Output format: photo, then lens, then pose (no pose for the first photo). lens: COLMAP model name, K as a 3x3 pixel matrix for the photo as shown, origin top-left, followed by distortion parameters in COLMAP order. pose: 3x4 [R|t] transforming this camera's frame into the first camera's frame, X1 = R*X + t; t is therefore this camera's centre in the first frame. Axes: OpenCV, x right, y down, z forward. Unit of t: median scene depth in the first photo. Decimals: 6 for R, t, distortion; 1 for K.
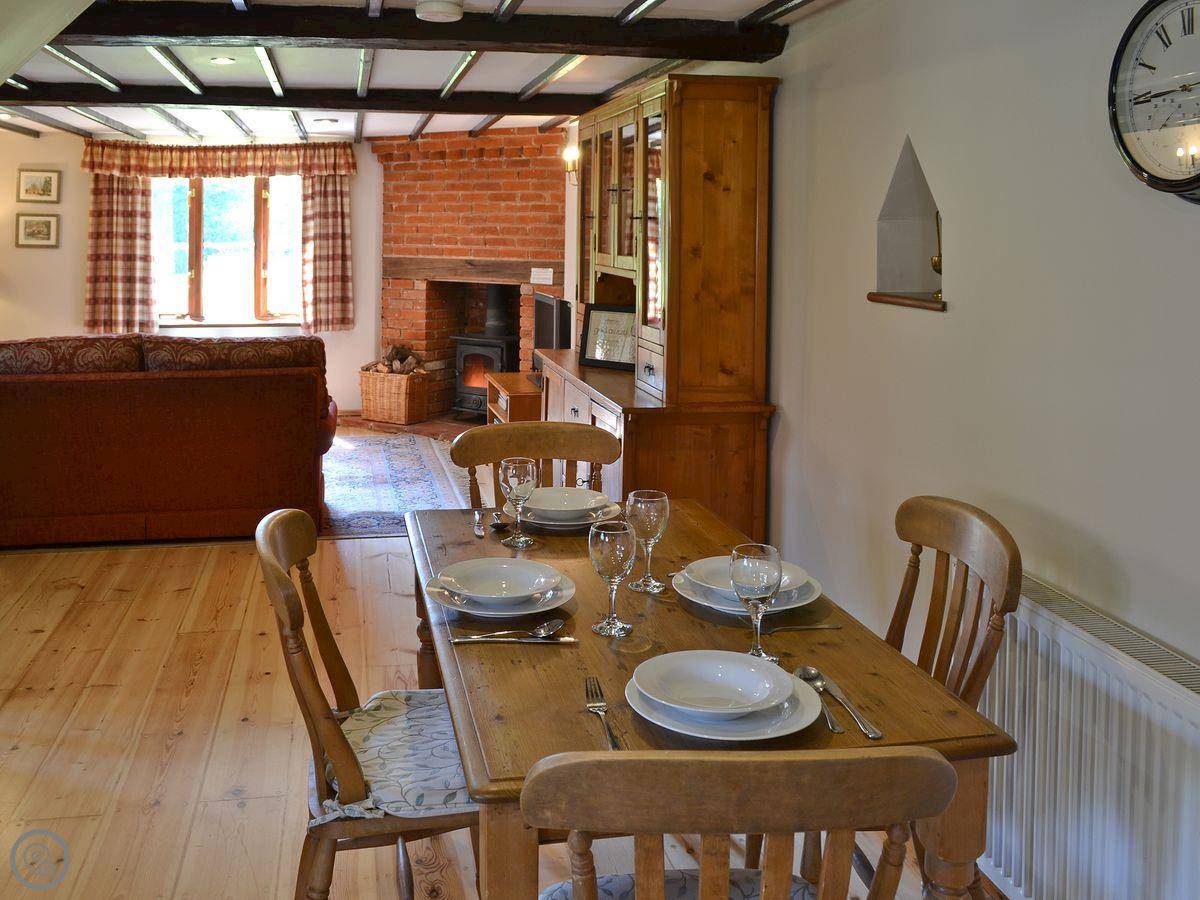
lens RADIAL K [[1068.4, 0, 600.0], [0, 1068.4, 450.0], [0, 0, 1]] dist [-0.046008, -0.008933]
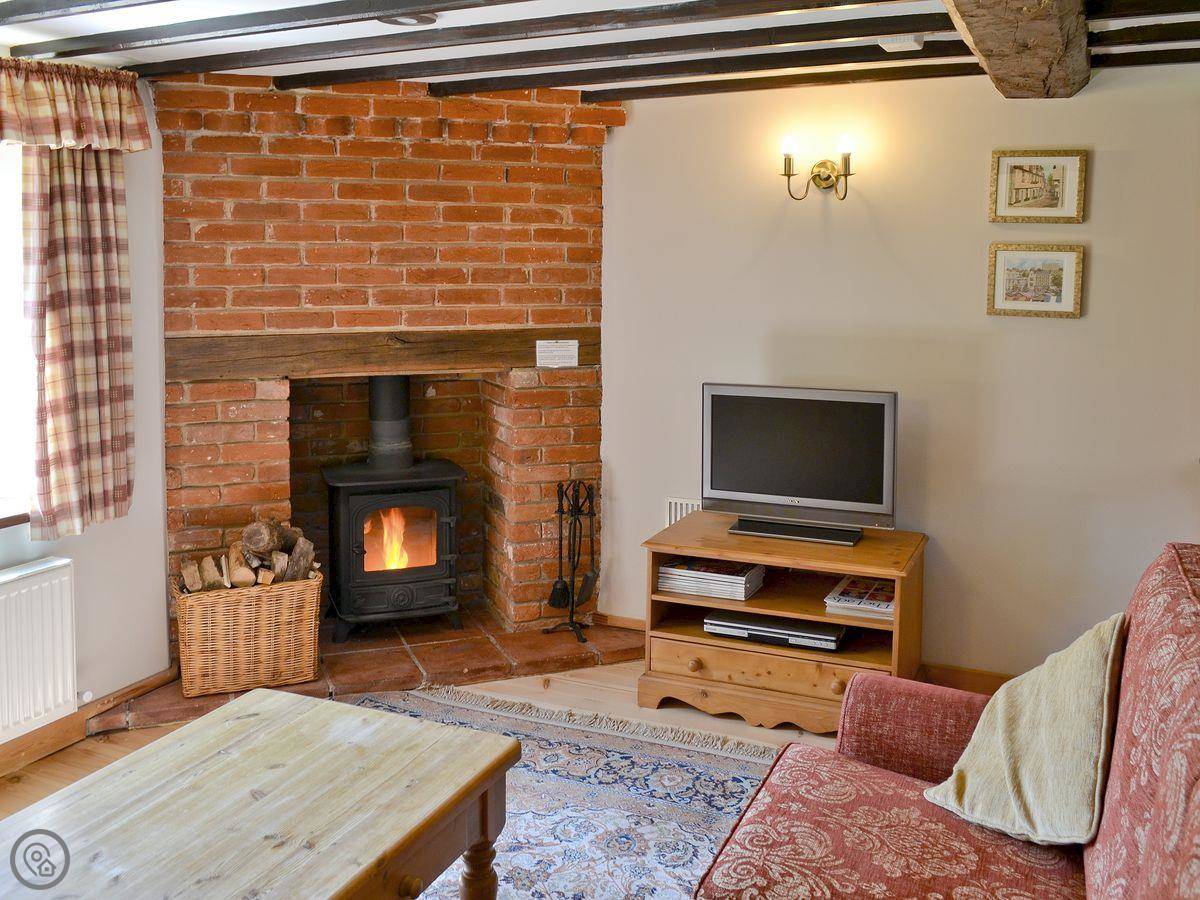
lens RADIAL K [[1068.4, 0, 600.0], [0, 1068.4, 450.0], [0, 0, 1]] dist [-0.046008, -0.008933]
pose [[0.599034, -0.147753, 0.786974, -0.480055], [0.166247, 0.984361, 0.058267, -0.135711], [-0.783275, 0.095928, 0.614229, 0.609413]]
